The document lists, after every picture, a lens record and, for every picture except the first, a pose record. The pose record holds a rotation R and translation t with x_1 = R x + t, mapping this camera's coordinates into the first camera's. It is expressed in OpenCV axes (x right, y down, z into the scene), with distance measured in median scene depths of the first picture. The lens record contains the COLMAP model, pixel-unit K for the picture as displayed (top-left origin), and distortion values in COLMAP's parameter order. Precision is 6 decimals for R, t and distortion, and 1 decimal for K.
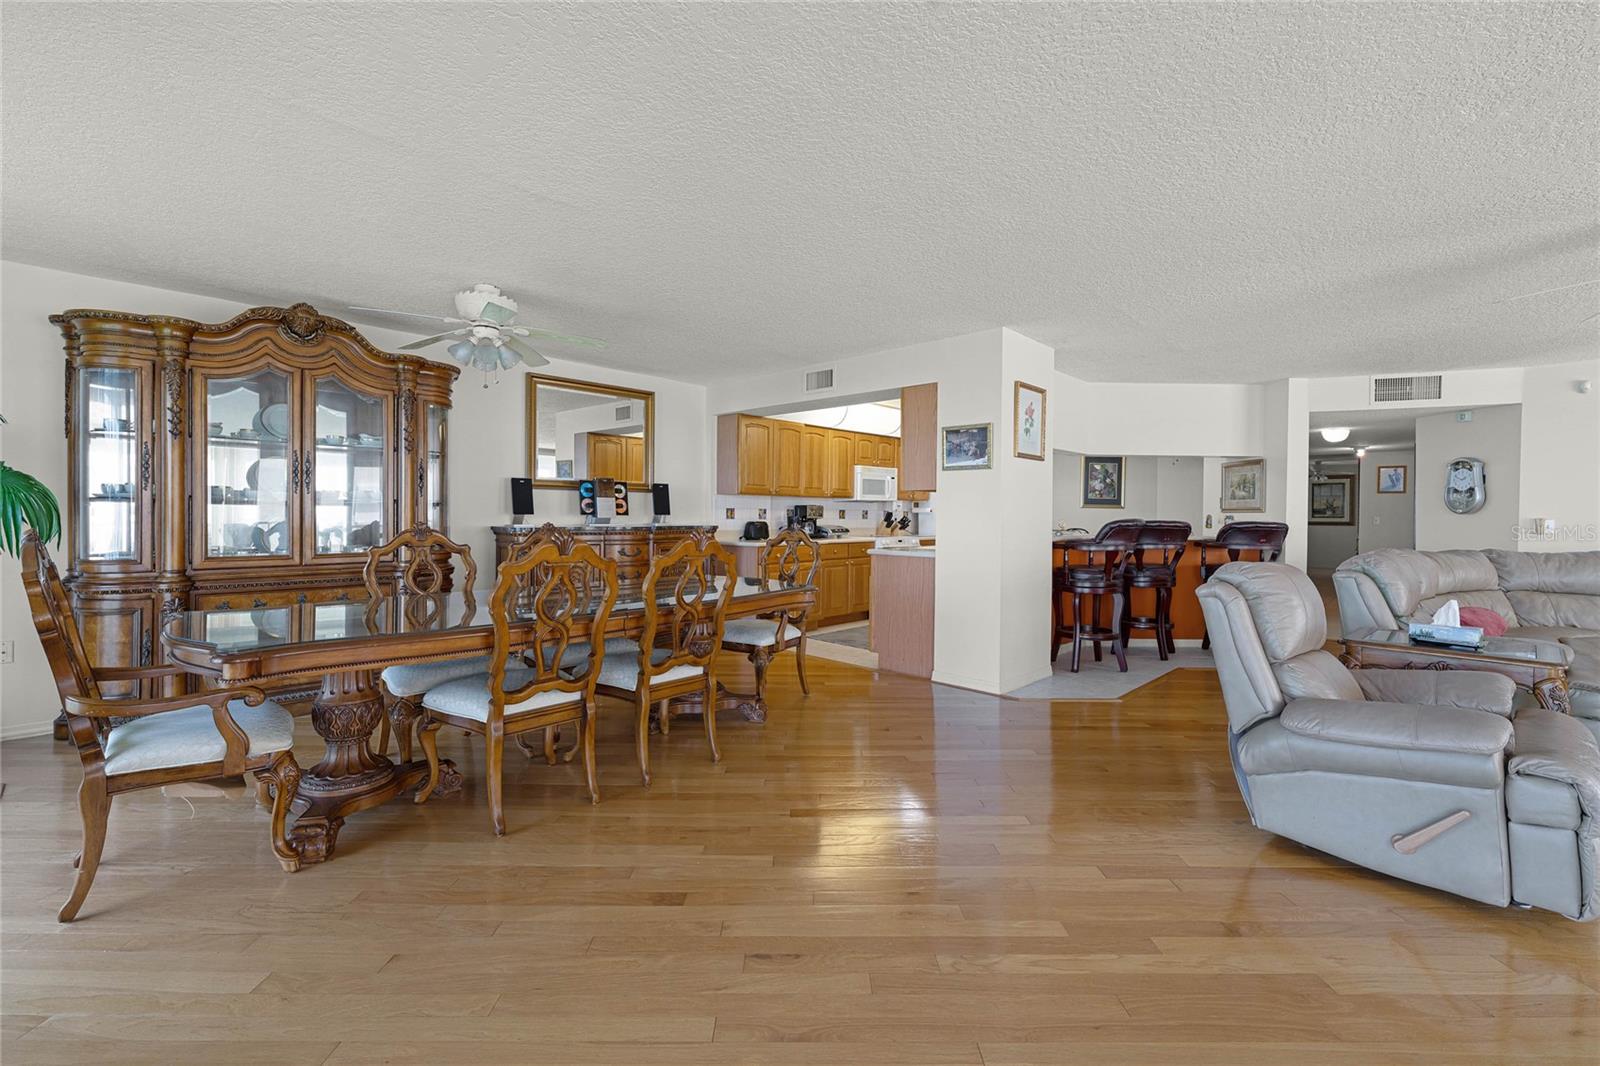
lens RADIAL K [[683.1, 0, 799.9], [0, 683.1, 514.8], [0, 0, 1]] dist [-0.000663, -0.000168]
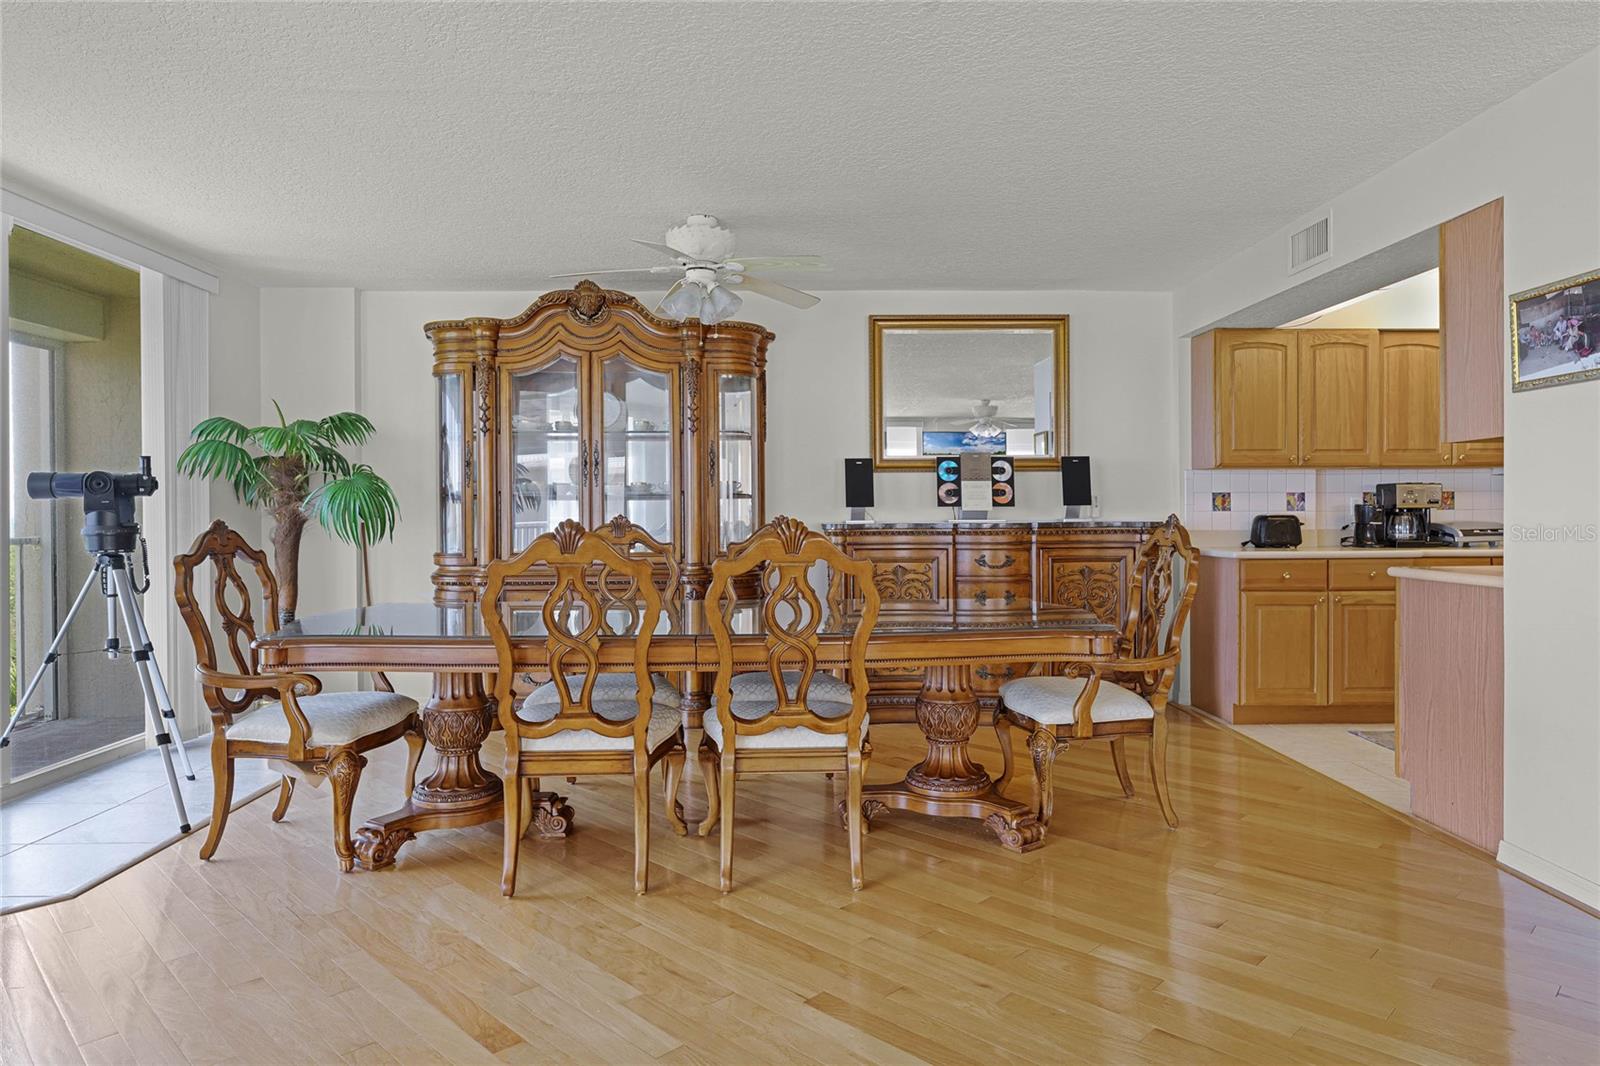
lens RADIAL K [[971.4, 0, 805.0], [0, 971.4, 514.6], [0, 0, 1]] dist [0.001276, 0.001241]
pose [[0.706206, -0.010397, -0.707930, 0.300628], [0.010801, 0.999934, -0.003911, 0.011154], [0.707924, -0.004885, 0.706272, 0.207393]]
